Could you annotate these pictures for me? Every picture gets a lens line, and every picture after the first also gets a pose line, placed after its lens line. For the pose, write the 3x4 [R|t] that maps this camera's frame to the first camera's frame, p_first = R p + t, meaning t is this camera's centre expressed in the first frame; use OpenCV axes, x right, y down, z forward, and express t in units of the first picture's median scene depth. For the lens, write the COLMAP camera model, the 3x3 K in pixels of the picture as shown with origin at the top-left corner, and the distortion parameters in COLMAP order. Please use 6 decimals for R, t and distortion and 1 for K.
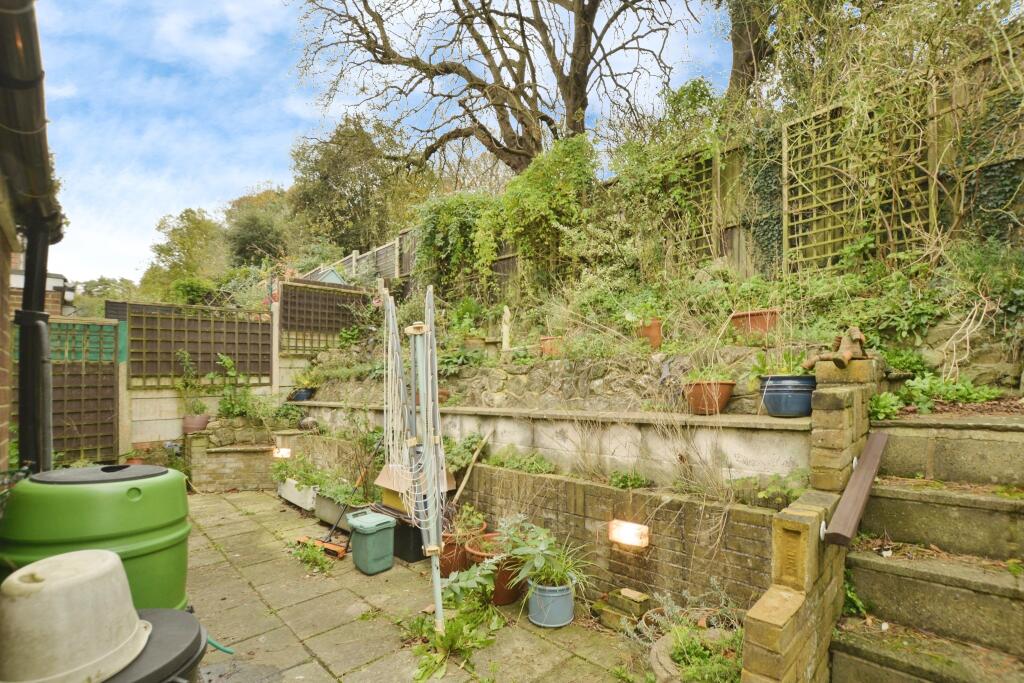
lens RADIAL K [[458.7, 0, 511.9], [0, 458.7, 376.0], [0, 0, 1]] dist [-0.000103, -0.000056]
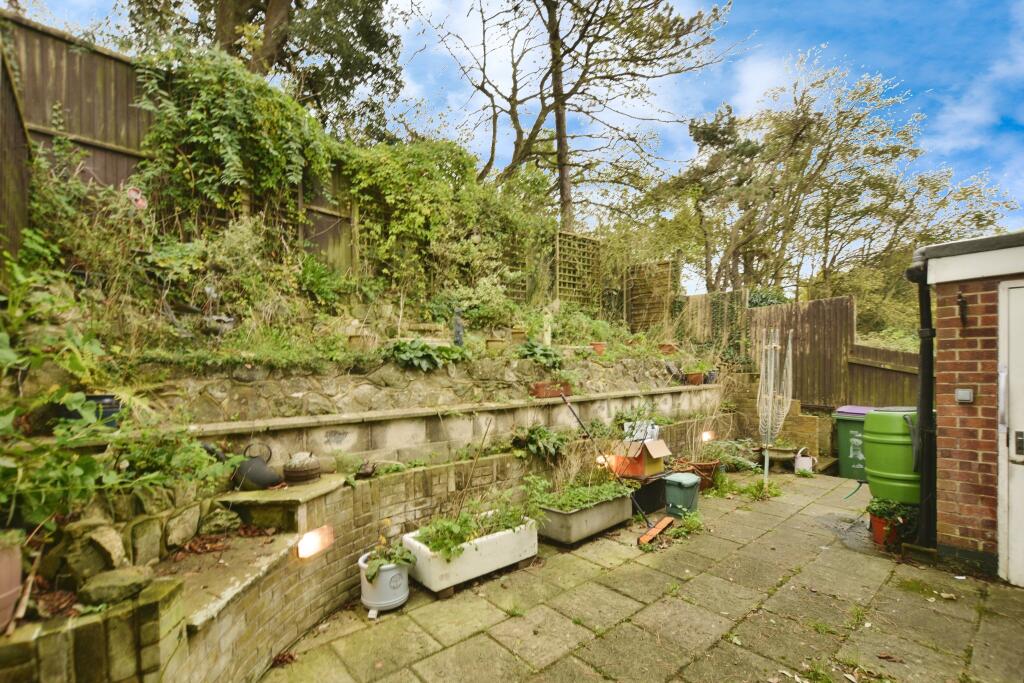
lens RADIAL K [[458.7, 0, 511.9], [0, 458.7, 376.0], [0, 0, 1]] dist [-0.000103, -0.000056]
pose [[0.051015, -0.004605, 0.998687, -1.462569], [-0.005257, 0.999974, 0.004879, 0.017581], [-0.998684, -0.005499, 0.050989, 1.272990]]
